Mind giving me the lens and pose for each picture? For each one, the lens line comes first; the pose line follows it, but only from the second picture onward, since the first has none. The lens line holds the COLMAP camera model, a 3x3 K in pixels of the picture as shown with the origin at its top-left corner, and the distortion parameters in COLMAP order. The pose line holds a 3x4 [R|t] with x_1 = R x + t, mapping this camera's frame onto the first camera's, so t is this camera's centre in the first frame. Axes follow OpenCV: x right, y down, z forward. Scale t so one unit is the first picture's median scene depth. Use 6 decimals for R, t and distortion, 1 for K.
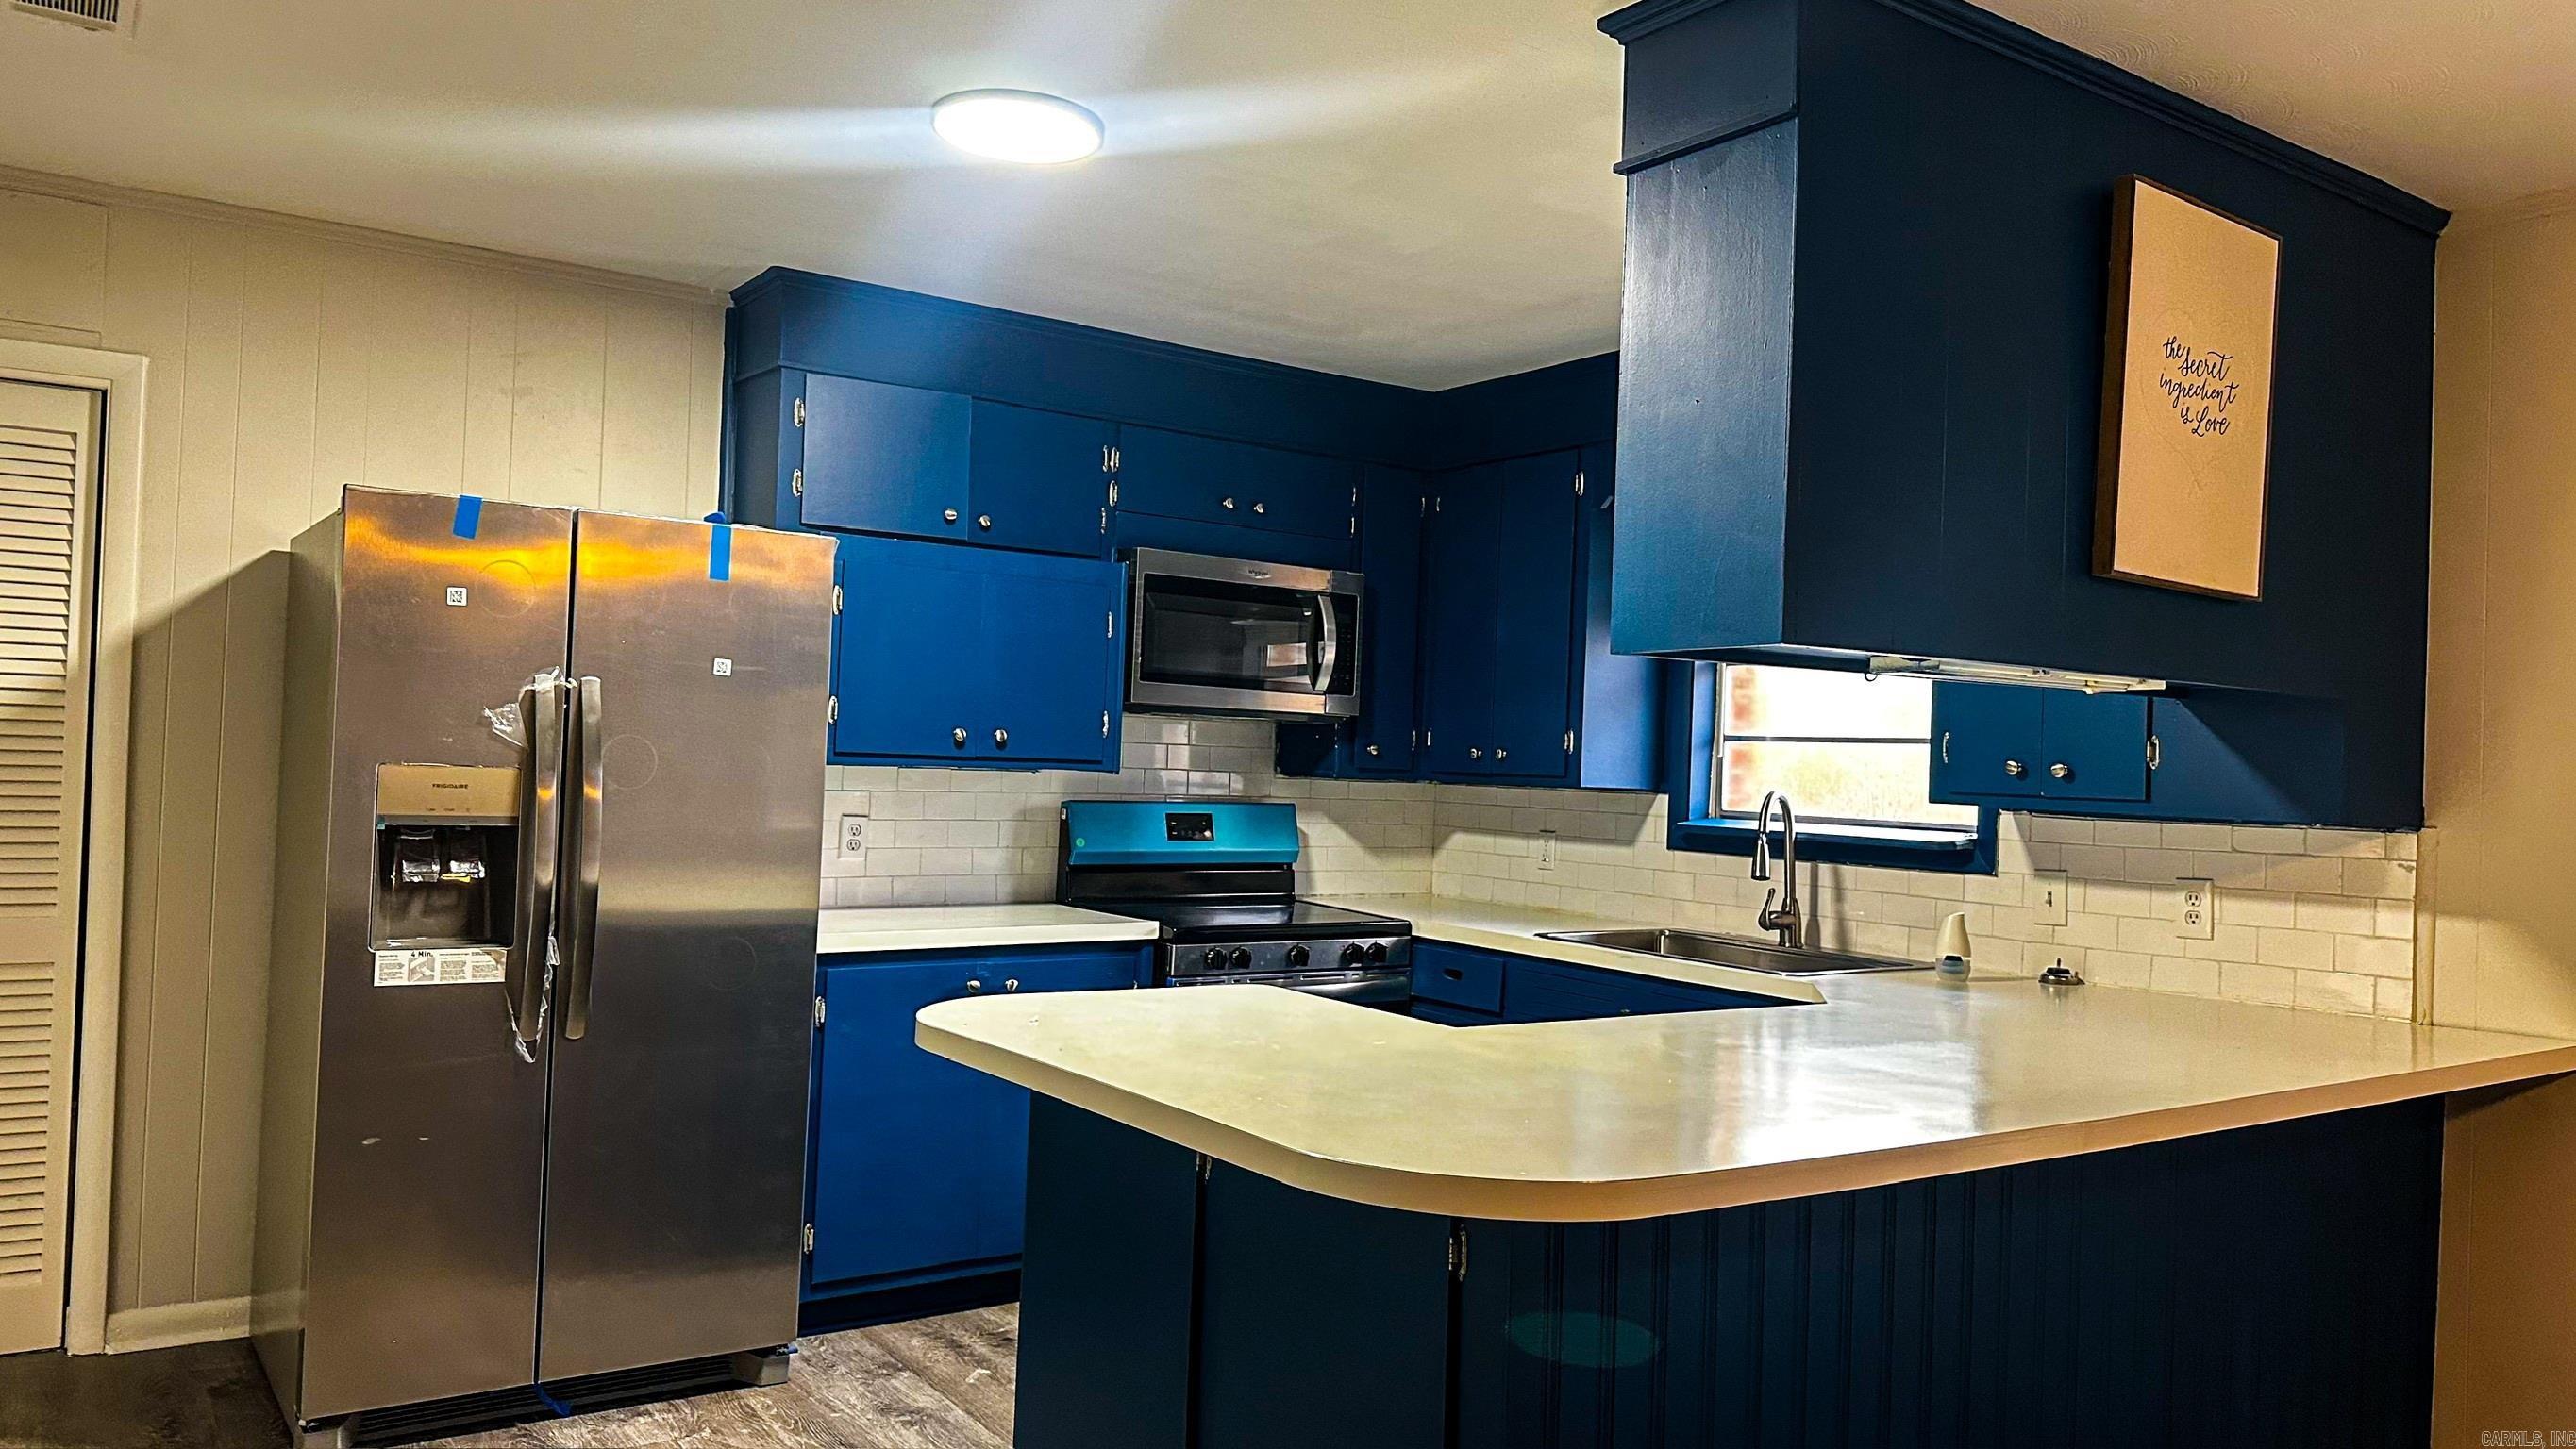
lens RADIAL K [[1807.6, 0, 1288.5], [0, 1807.6, 725.5], [0, 0, 1]] dist [0.025621, -0.000215]
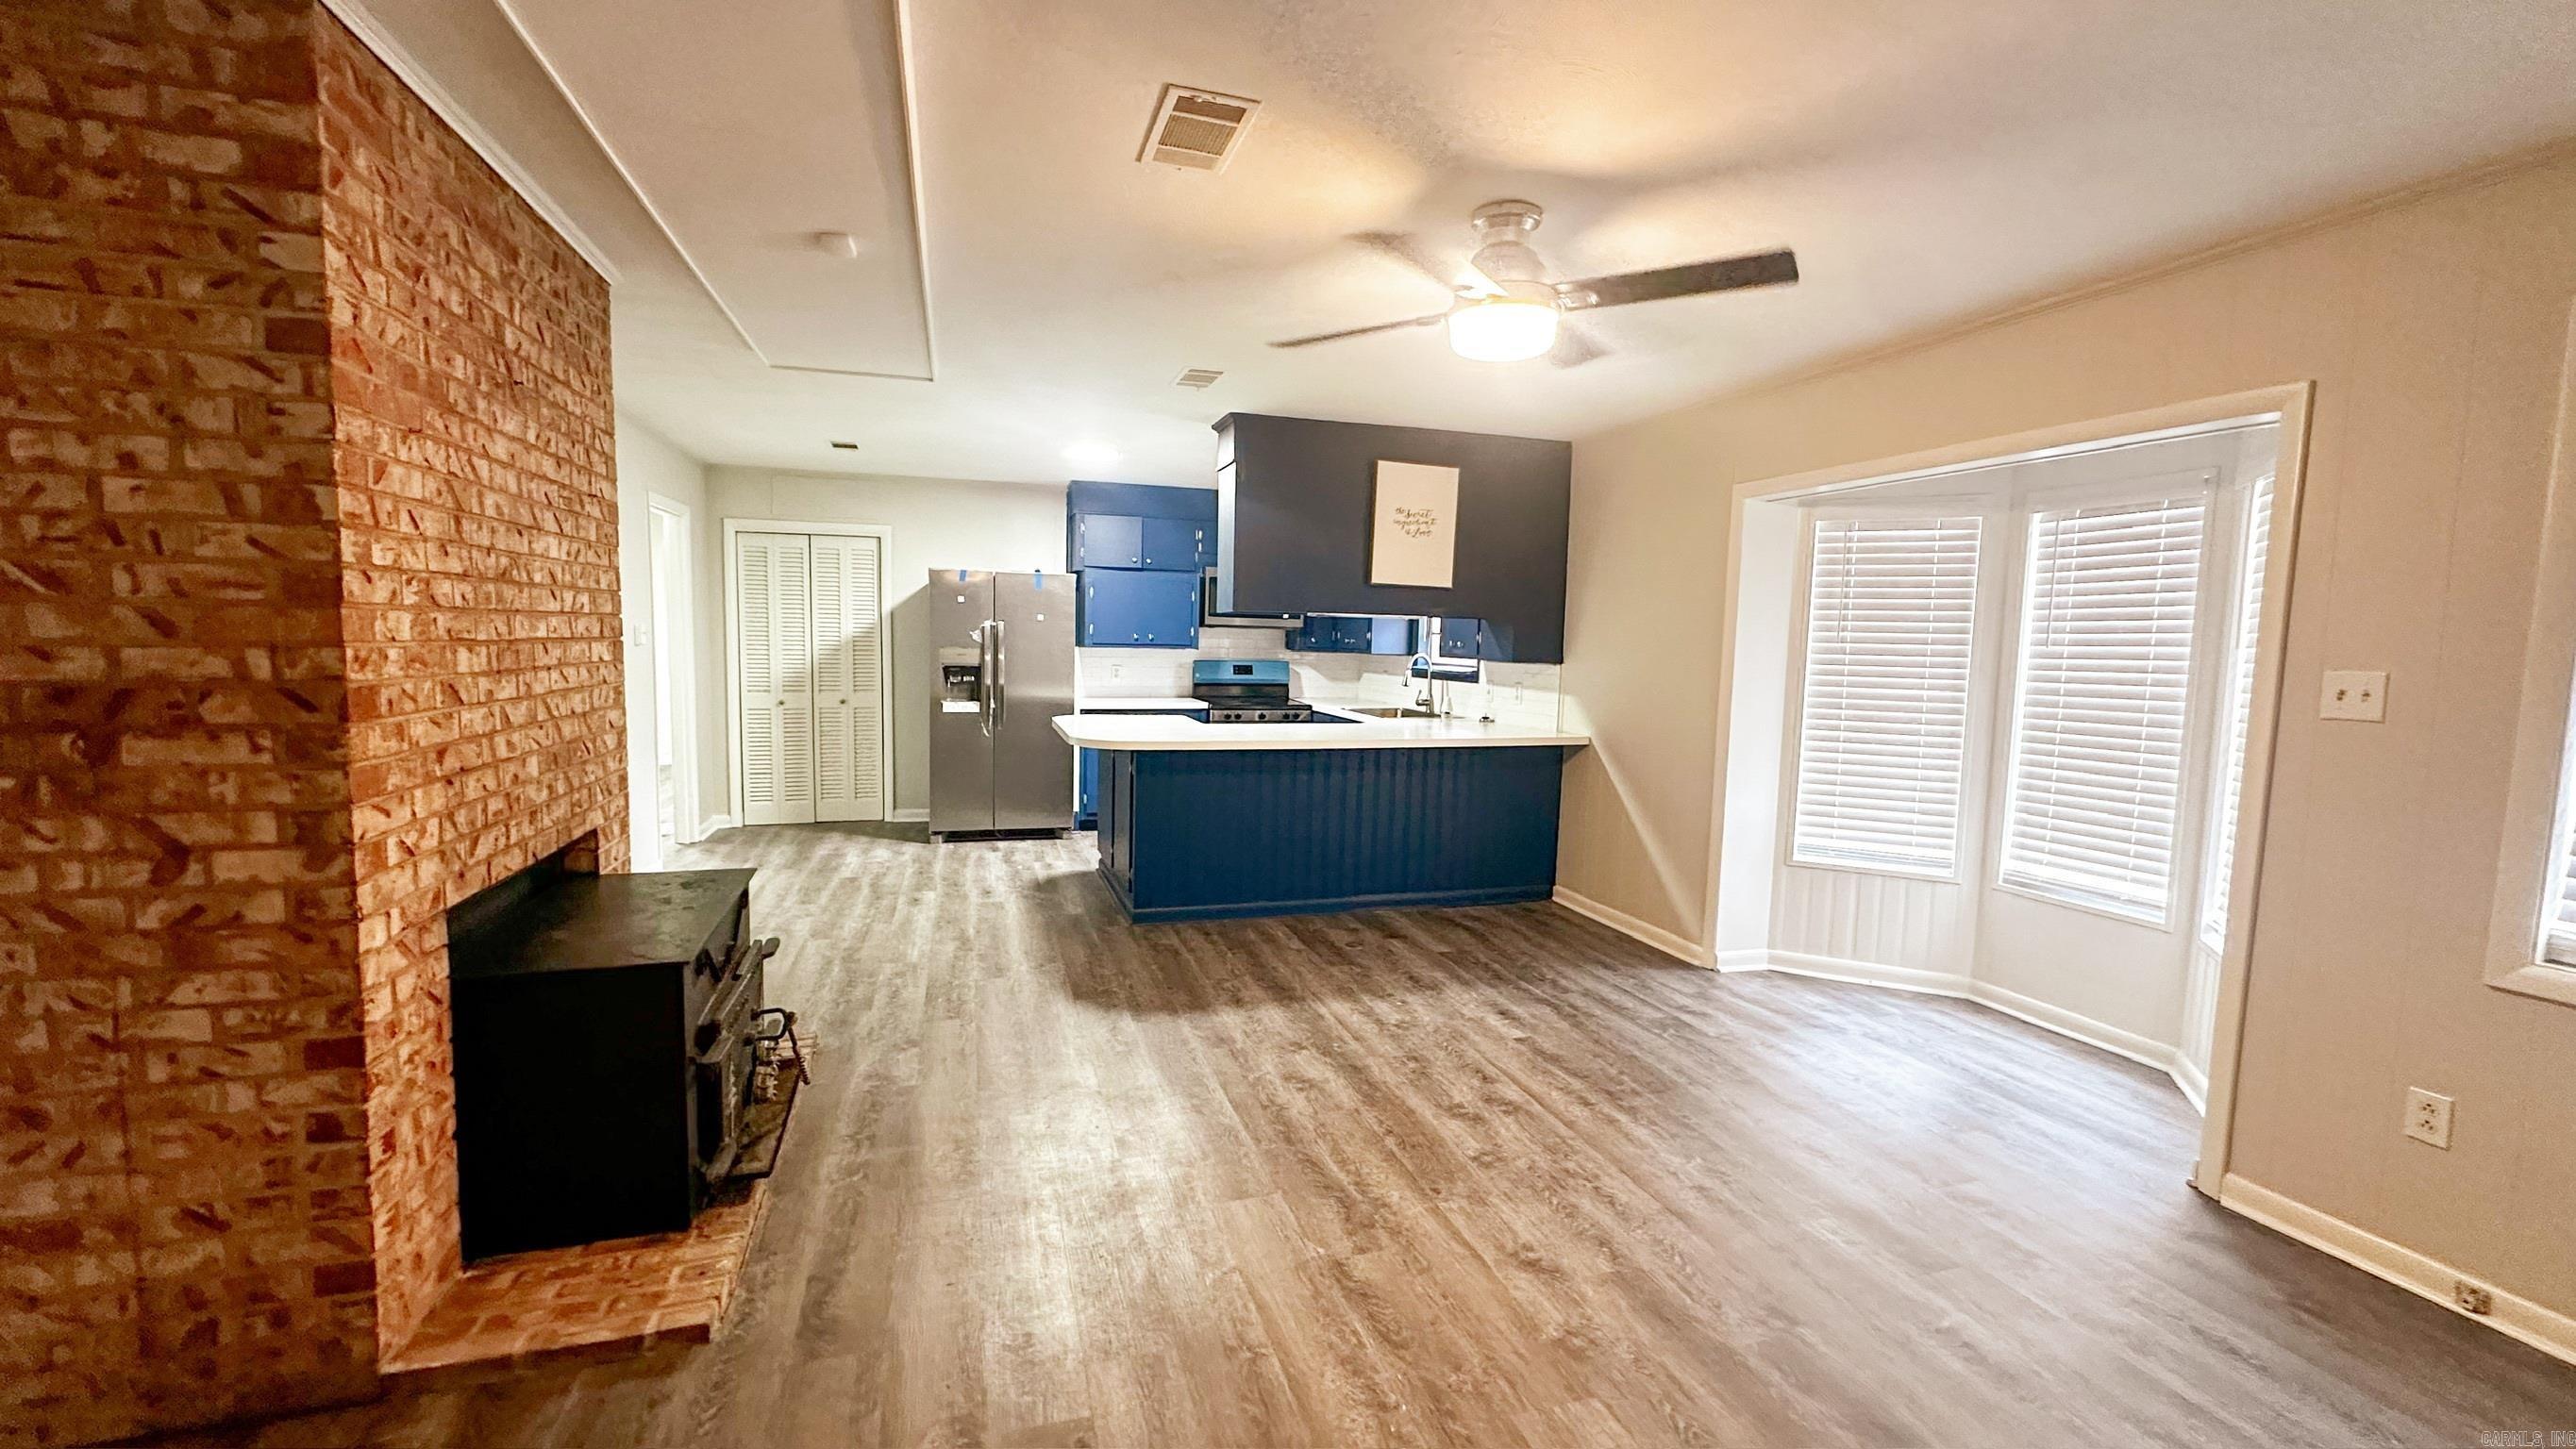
lens RADIAL K [[1054.8, 0, 1284.2], [0, 1054.8, 732.4], [0, 0, 1]] dist [0.000020, 0.000001]
pose [[0.953813, 0.013106, -0.300114, 0.638930], [0.016950, 0.995108, 0.097325, -0.003431], [0.299921, -0.097917, 0.948925, -0.637752]]
